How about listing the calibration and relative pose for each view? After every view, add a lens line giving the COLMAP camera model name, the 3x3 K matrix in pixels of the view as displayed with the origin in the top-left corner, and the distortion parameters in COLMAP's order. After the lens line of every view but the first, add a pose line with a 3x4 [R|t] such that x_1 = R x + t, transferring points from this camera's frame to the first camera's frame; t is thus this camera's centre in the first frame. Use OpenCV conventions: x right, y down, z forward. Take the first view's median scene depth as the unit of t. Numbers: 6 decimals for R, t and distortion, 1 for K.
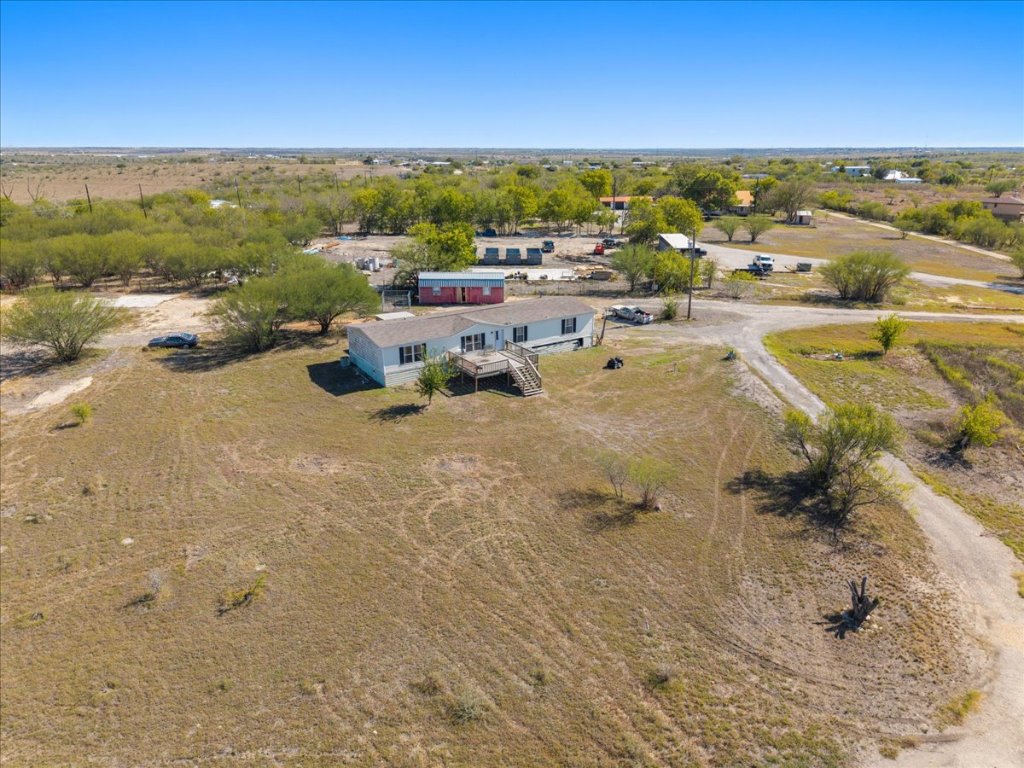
lens RADIAL K [[689.6, 0, 512.0], [0, 689.6, 384.0], [0, 0, 1]] dist [0.043962, -0.058857]
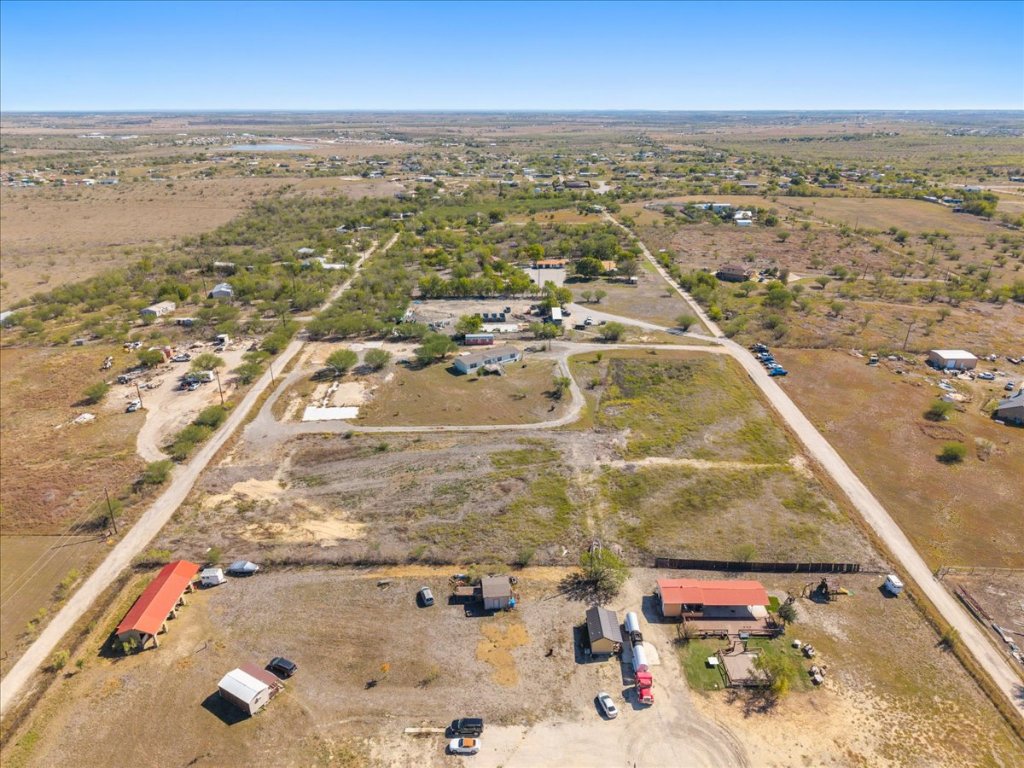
lens RADIAL K [[697.1, 0, 509.2], [0, 697.1, 345.2], [0, 0, 1]] dist [0.045703, -0.060031]
pose [[0.999041, -0.016645, 0.040485, -0.090516], [0.016713, 0.999859, -0.001341, -0.144404], [-0.040457, 0.002017, 0.999179, -2.883656]]
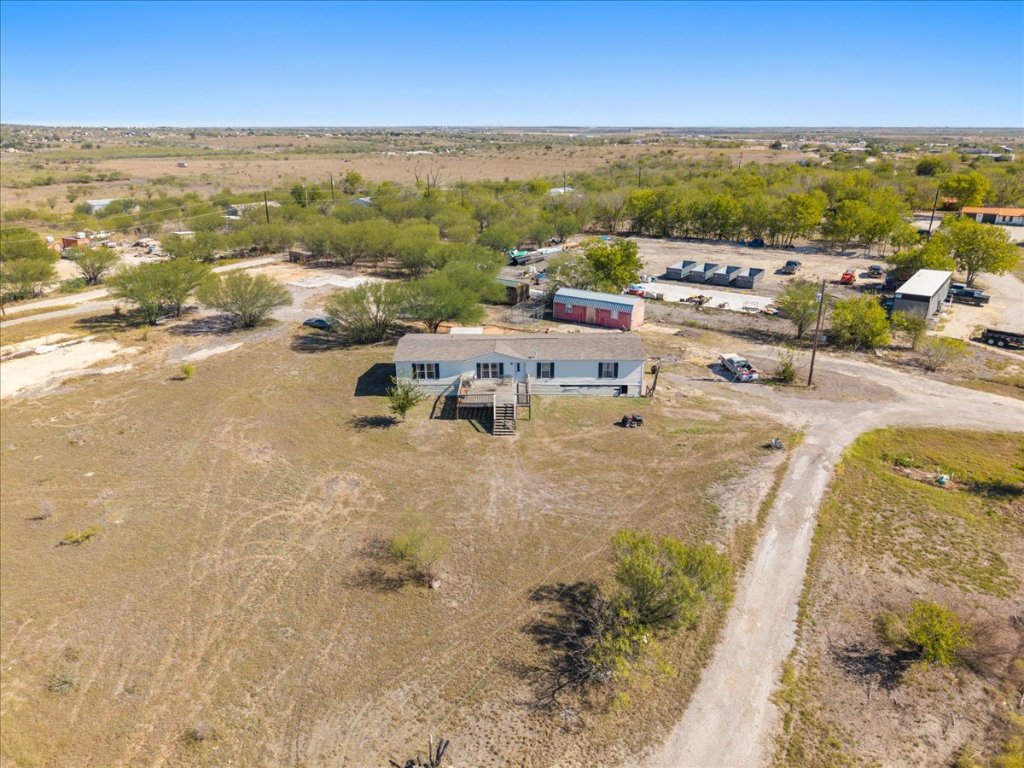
lens RADIAL K [[697.1, 0, 509.2], [0, 697.1, 345.2], [0, 0, 1]] dist [0.045703, -0.060031]
pose [[0.832601, 0.166174, -0.528358, 0.487797], [-0.179806, 0.983360, 0.025934, -0.123920], [0.523875, 0.073409, 0.848626, 0.132451]]
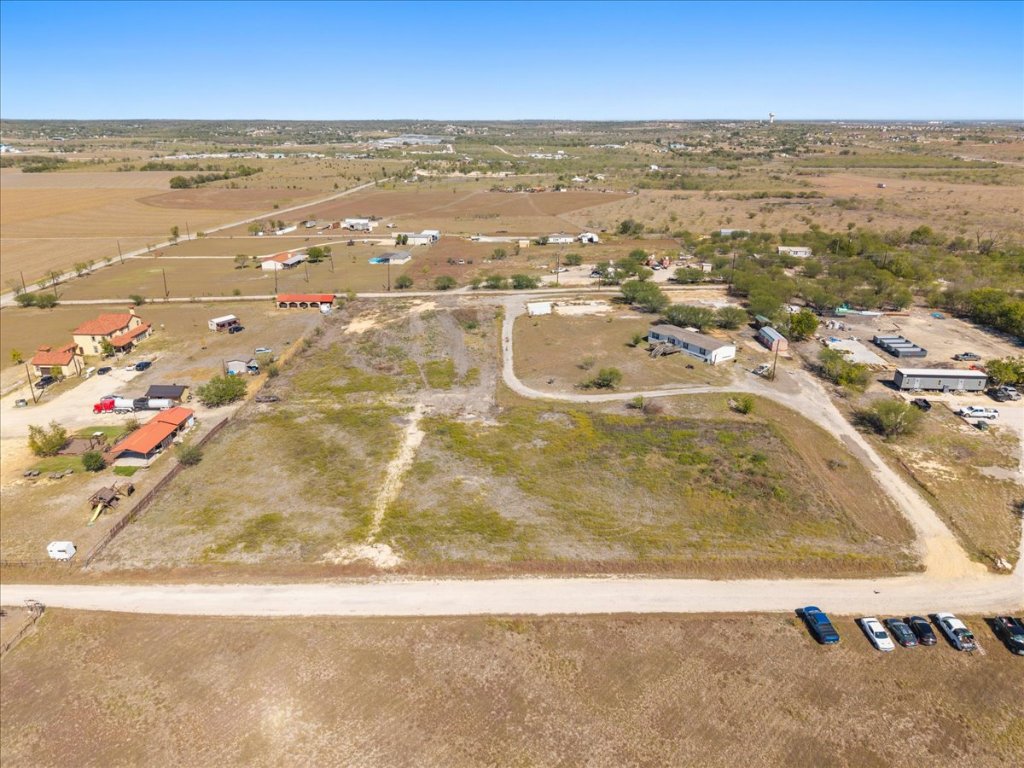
lens RADIAL K [[689.6, 0, 512.0], [0, 689.6, 384.0], [0, 0, 1]] dist [0.043962, -0.058857]
pose [[-0.006159, 0.358631, -0.933459, 2.685303], [-0.321173, 0.883310, 0.341483, -0.667294], [0.947000, 0.301905, 0.109742, 0.079117]]
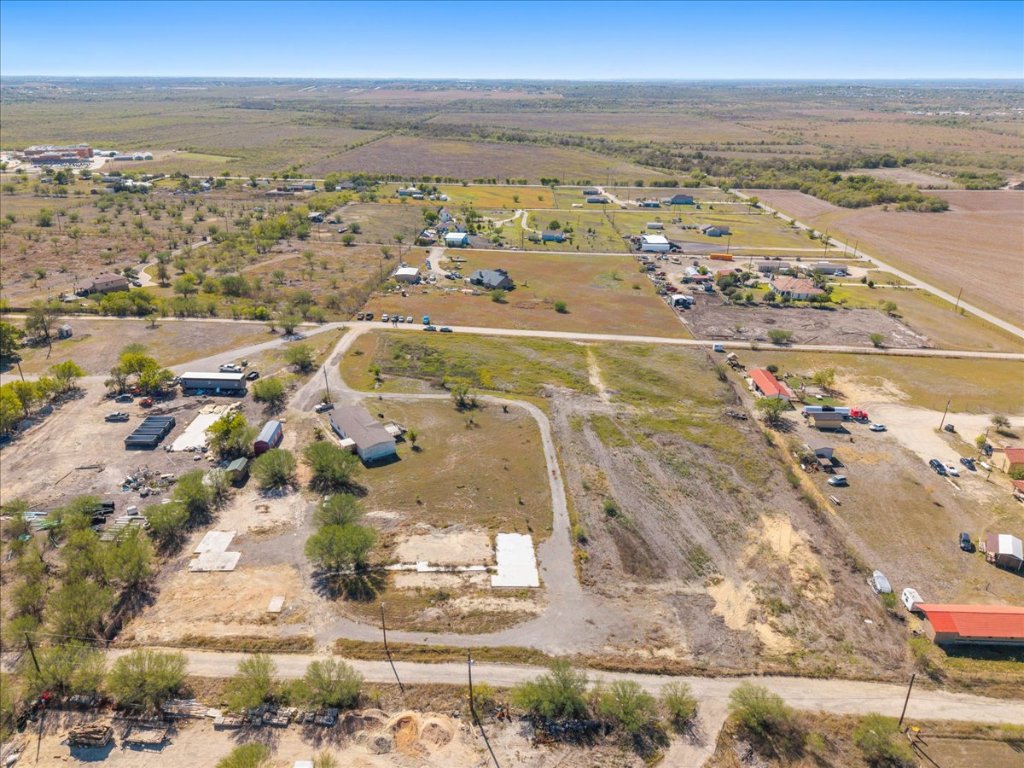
lens RADIAL K [[689.6, 0, 512.0], [0, 689.6, 384.0], [0, 0, 1]] dist [0.043962, -0.058857]
pose [[-0.028111, -0.404597, 0.914063, -2.542220], [0.312813, 0.864936, 0.392472, -1.141891], [-0.949399, 0.296963, 0.102248, 0.125158]]
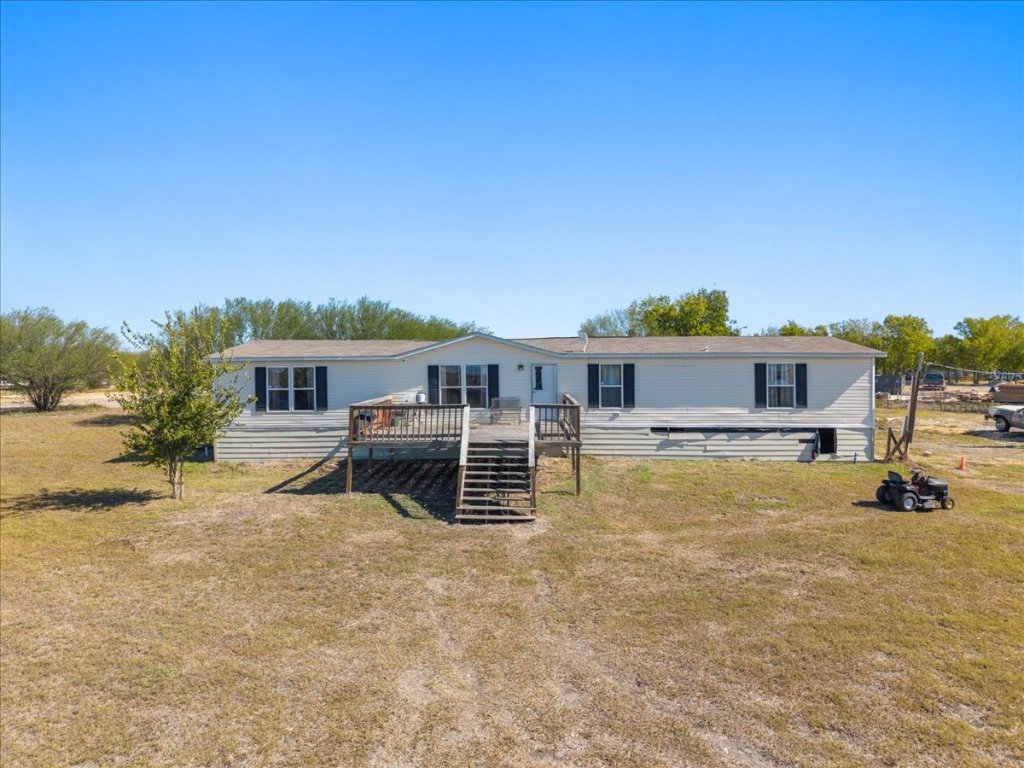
lens RADIAL K [[693.5, 0, 516.1], [0, 693.5, 364.7], [0, 0, 1]] dist [0.044717, -0.060174]
pose [[0.830768, 0.002959, -0.556611, 0.175231], [-0.182164, 0.946364, -0.266856, 0.024864], [0.525967, 0.323090, 0.786748, 0.684517]]
